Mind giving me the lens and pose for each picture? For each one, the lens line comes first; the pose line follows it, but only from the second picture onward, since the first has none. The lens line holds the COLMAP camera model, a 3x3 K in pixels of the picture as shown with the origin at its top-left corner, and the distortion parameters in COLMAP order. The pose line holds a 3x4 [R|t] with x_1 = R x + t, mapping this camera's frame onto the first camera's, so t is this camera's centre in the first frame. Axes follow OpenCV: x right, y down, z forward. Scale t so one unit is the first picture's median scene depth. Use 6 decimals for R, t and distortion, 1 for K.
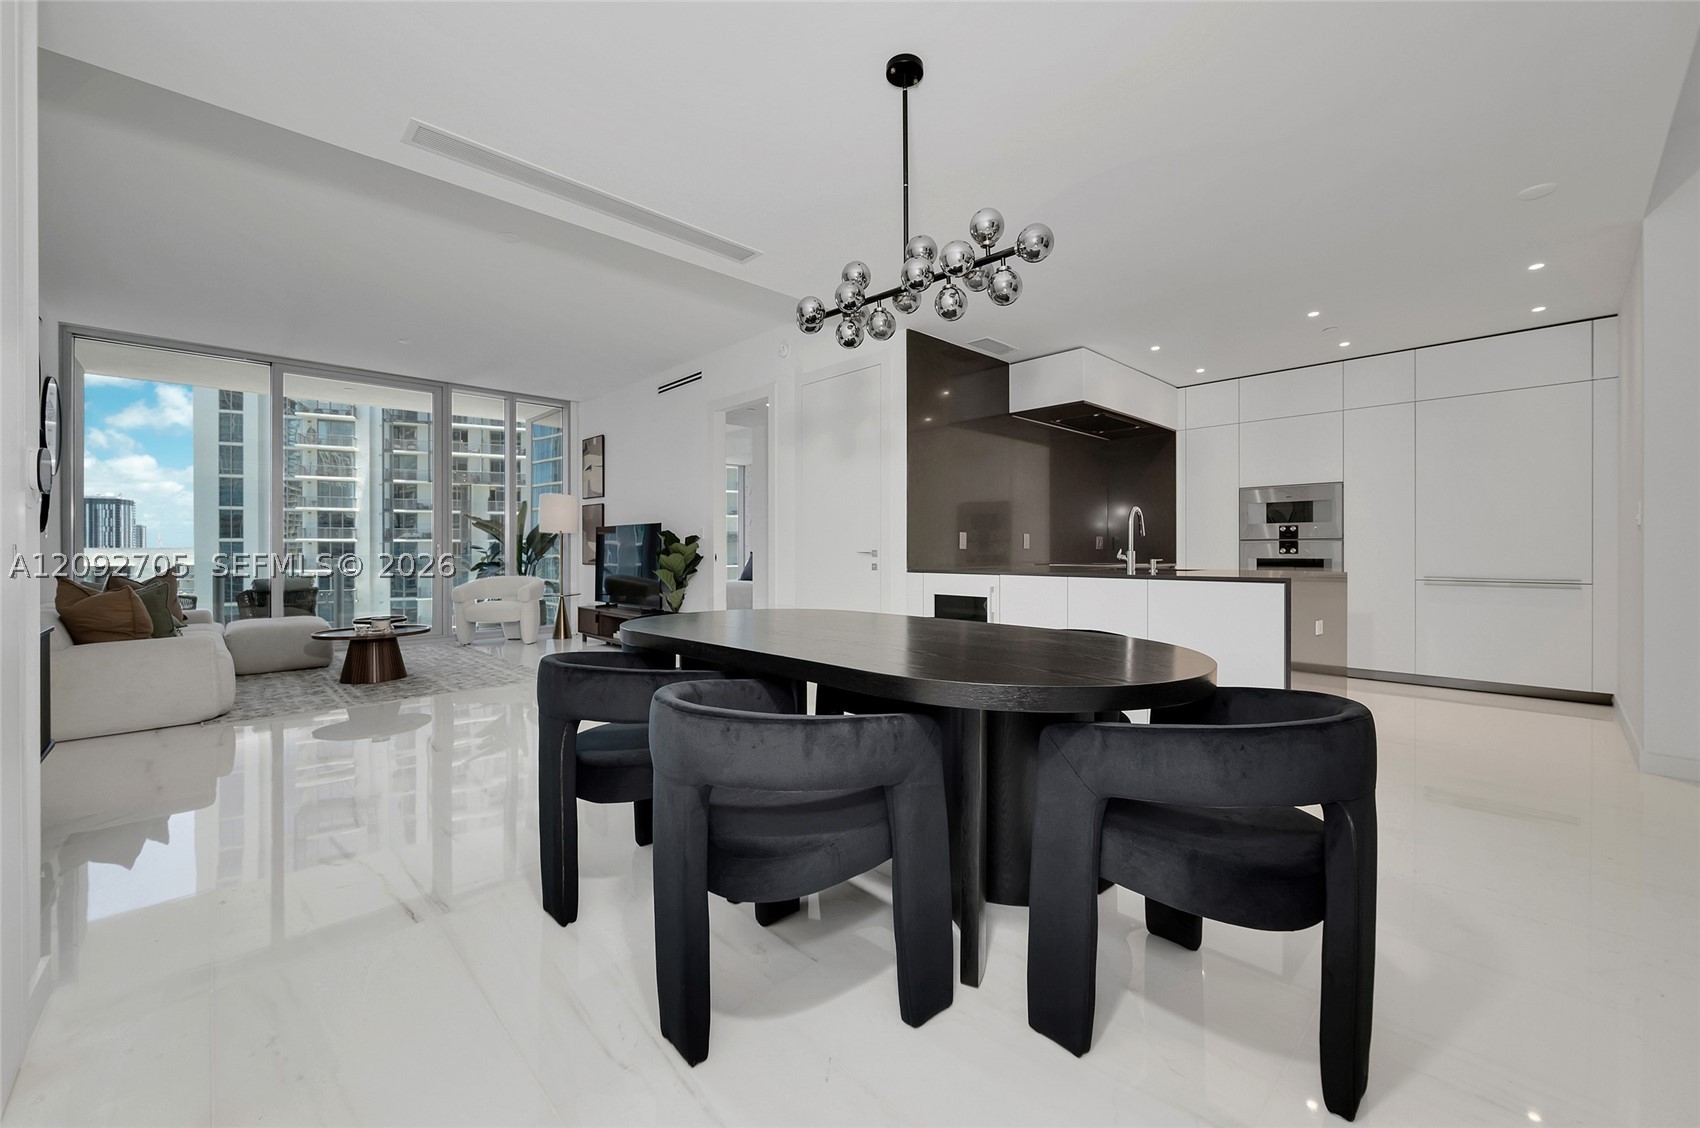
lens RADIAL K [[666.8, 0, 835.0], [0, 666.8, 546.6], [0, 0, 1]] dist [-0.001385, -0.000122]
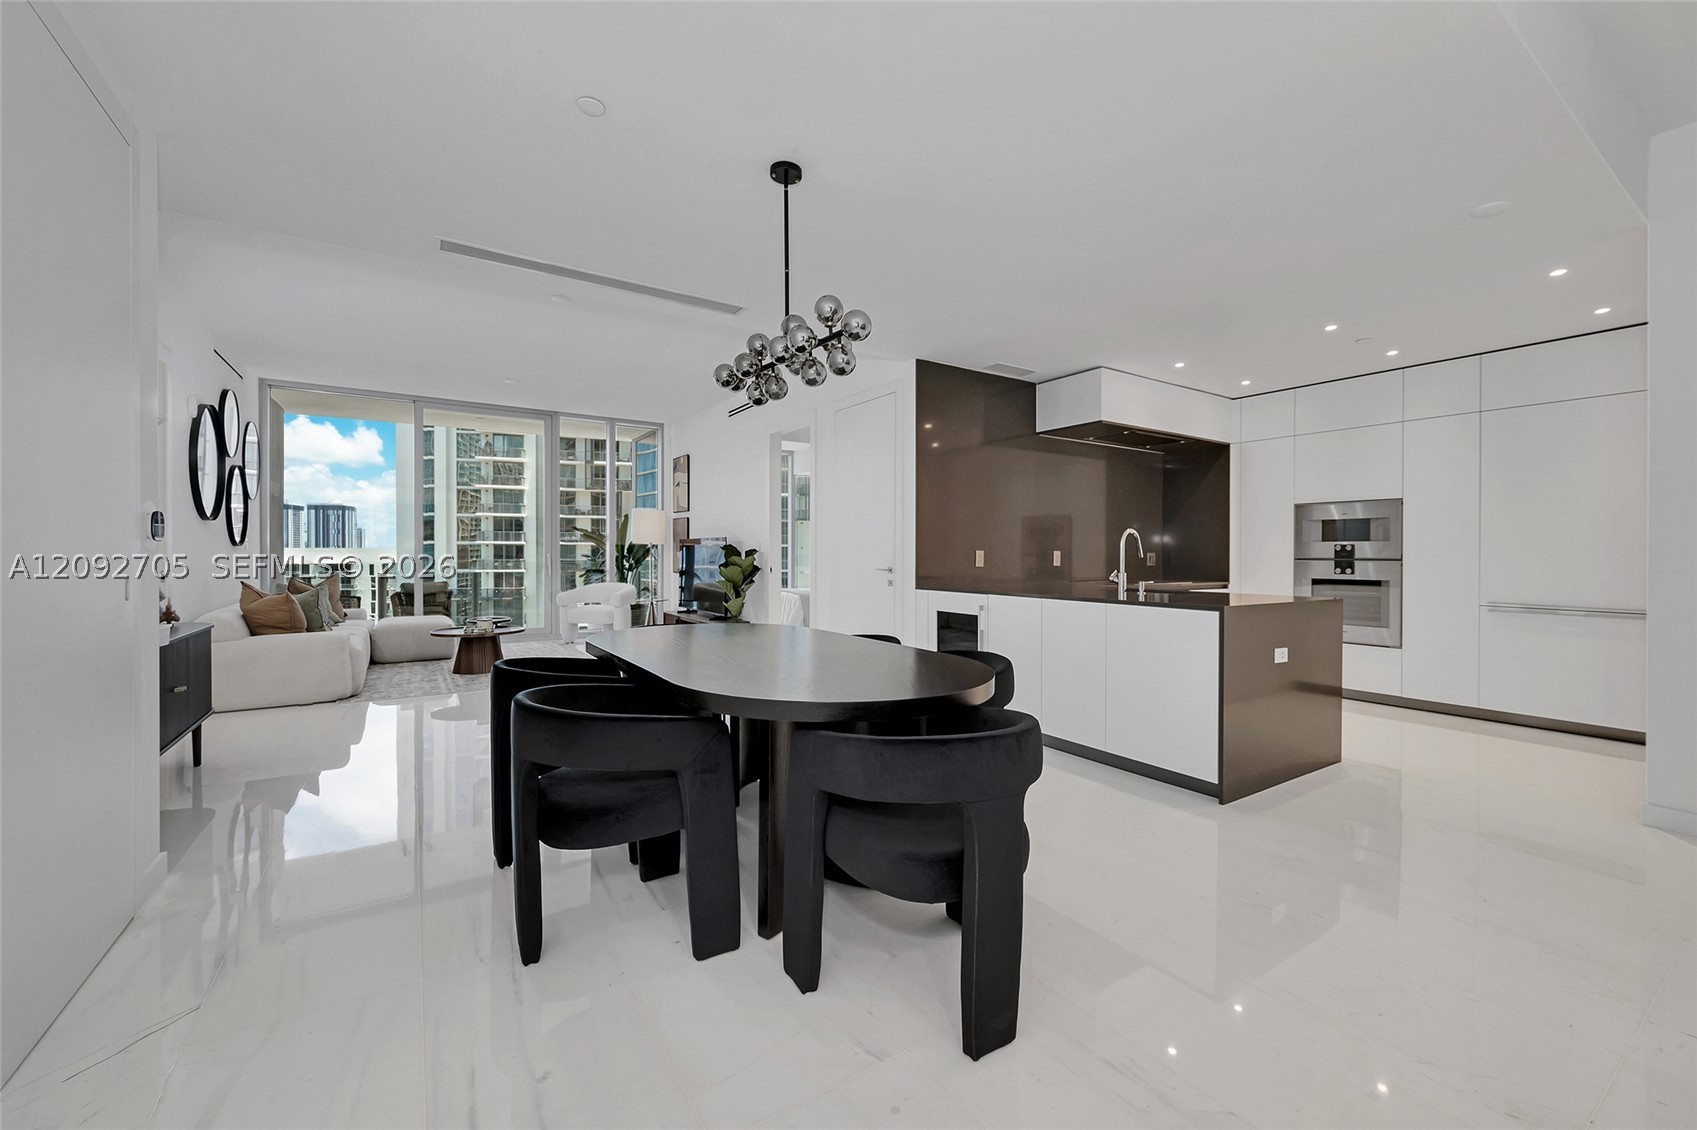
lens RADIAL K [[674.4, 0, 855.8], [0, 674.4, 553.4], [0, 0, 1]] dist [-0.000615, 0.000163]
pose [[0.985140, 0.007587, -0.171588, 0.147324], [-0.006864, 0.999965, 0.004811, -0.016677], [0.171618, -0.003562, 0.985157, -0.052559]]
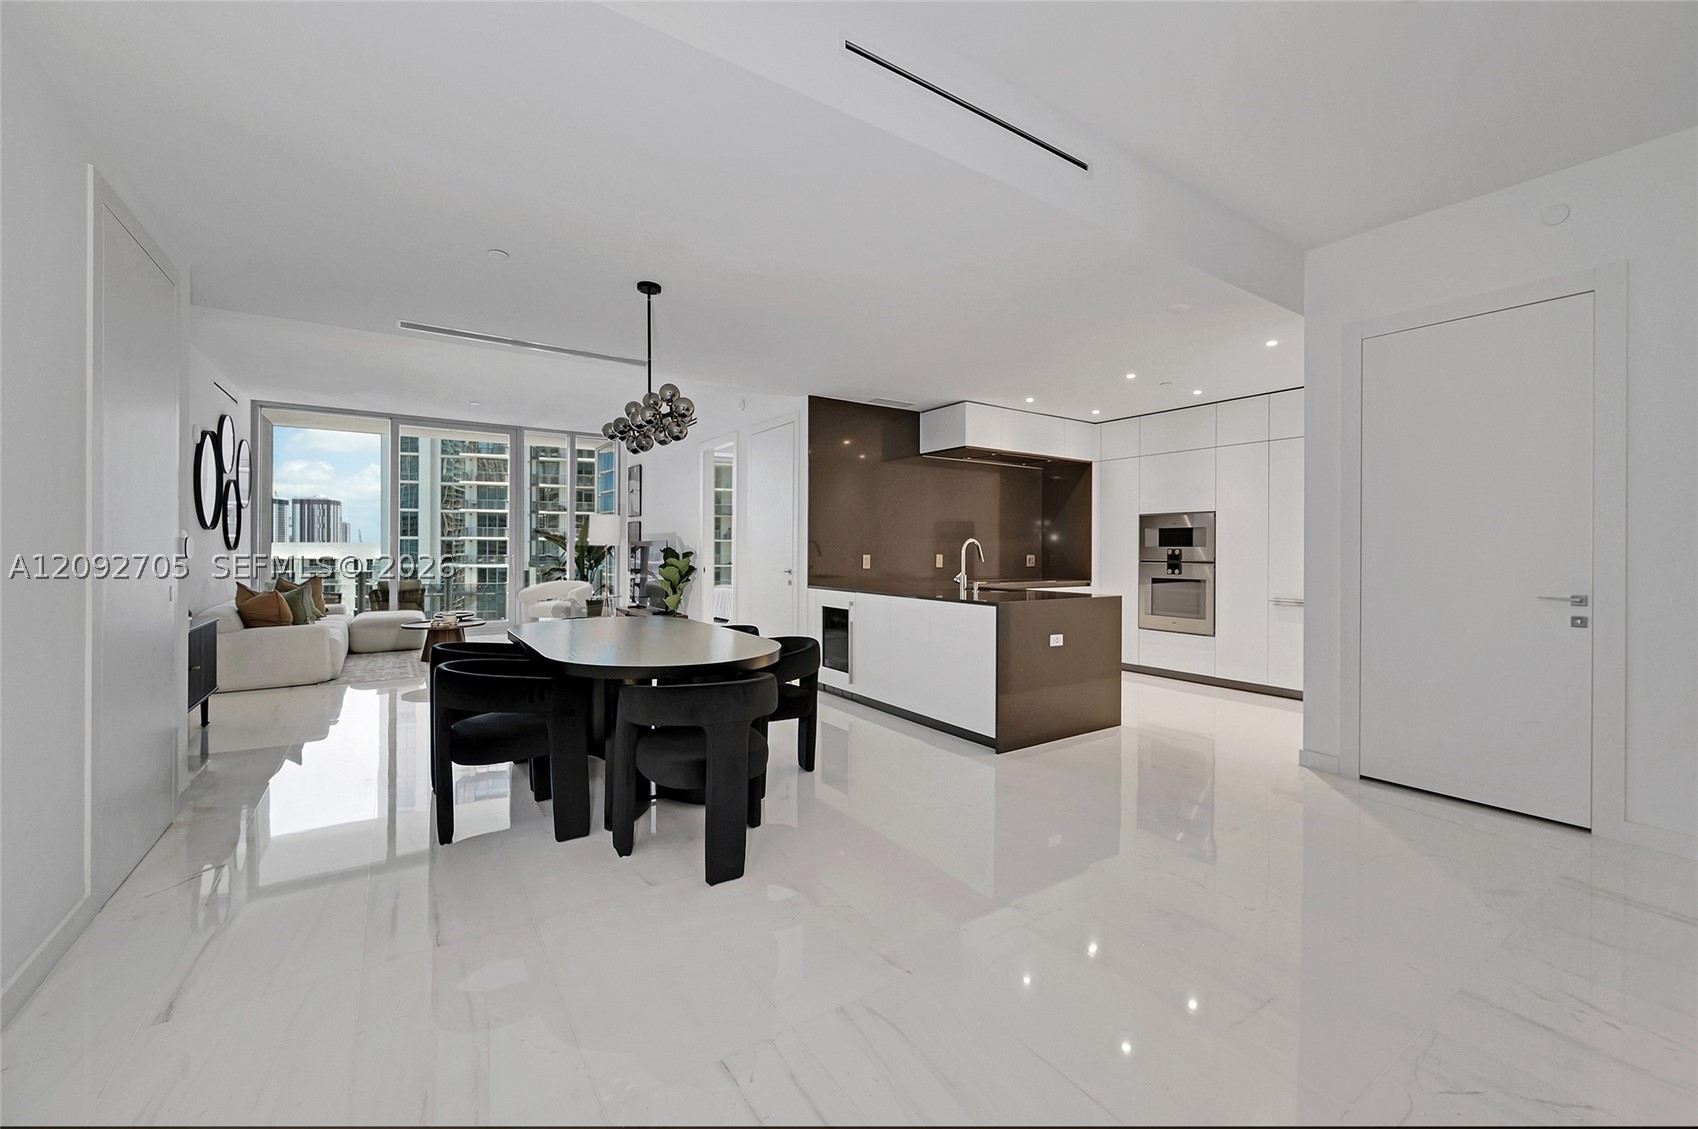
lens RADIAL K [[669.5, 0, 848.9], [0, 669.5, 541.2], [0, 0, 1]] dist [-0.001526, -0.000146]
pose [[0.987095, 0.005080, -0.160052, 0.288826], [-0.006009, 0.999968, -0.005321, -0.032212], [0.160020, 0.006214, 0.987094, -0.178865]]
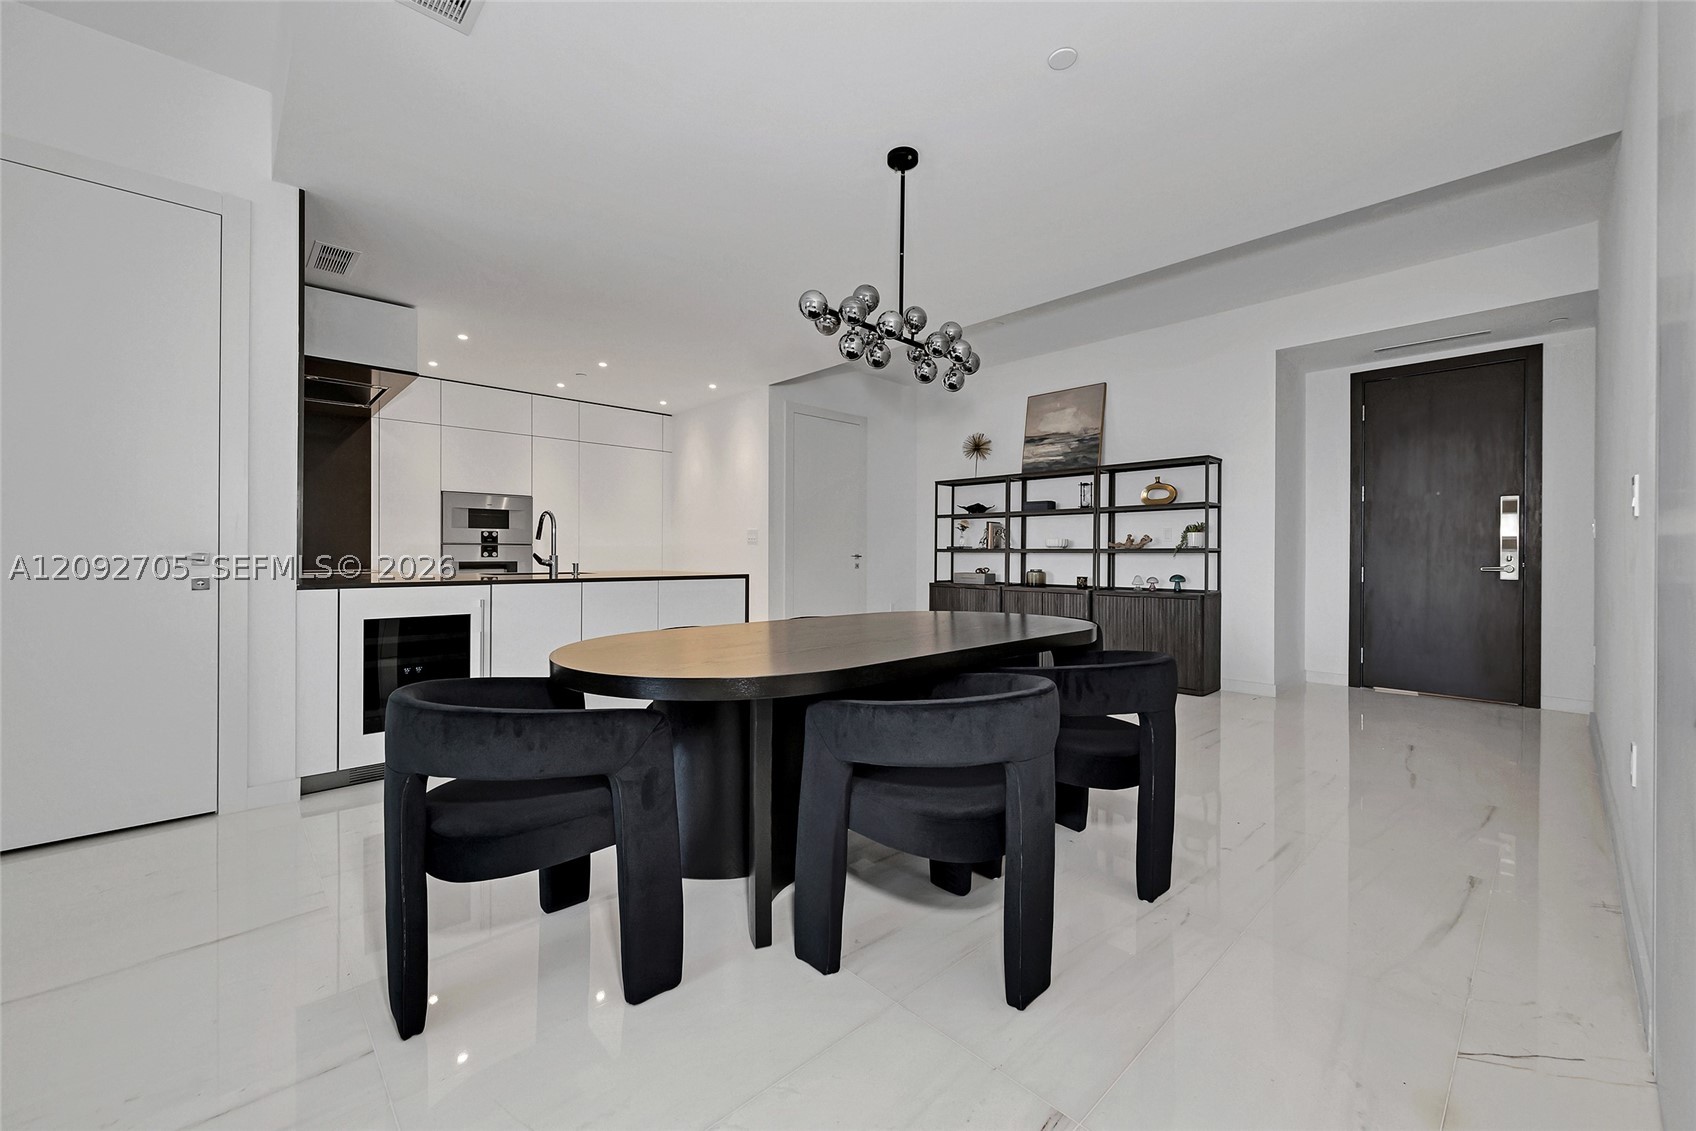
lens RADIAL K [[674.0, 0, 855.2], [0, 674.0, 553.9], [0, 0, 1]] dist [-0.000615, 0.000163]
pose [[-0.004183, 0.001998, 0.999989, -0.379831], [-0.007929, 0.999967, -0.002031, 0.002689], [-0.999960, -0.007937, -0.004167, 0.367904]]
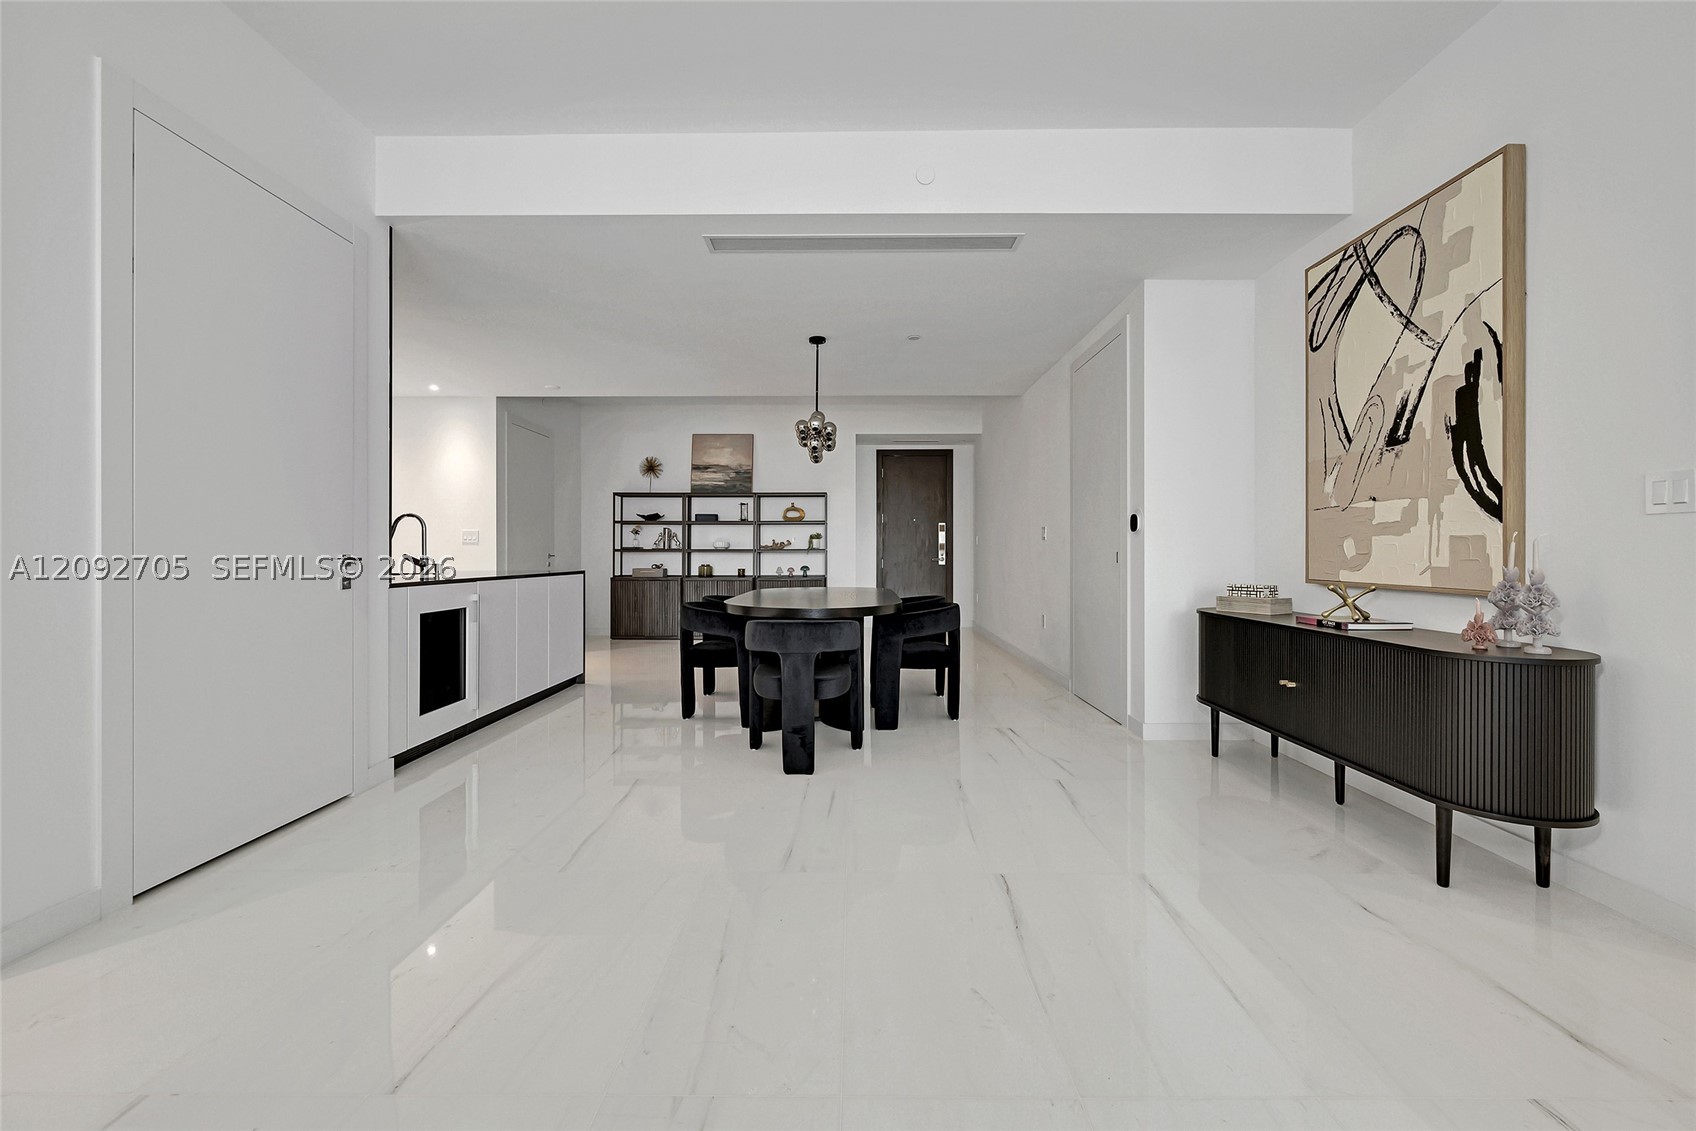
lens RADIAL K [[674.0, 0, 855.2], [0, 674.0, 553.9], [0, 0, 1]] dist [-0.000615, 0.000163]
pose [[-0.730643, 0.003014, 0.682753, -0.522538], [0.000428, 0.999992, -0.003957, 0.005842], [-0.682760, -0.002599, -0.730638, 0.879661]]
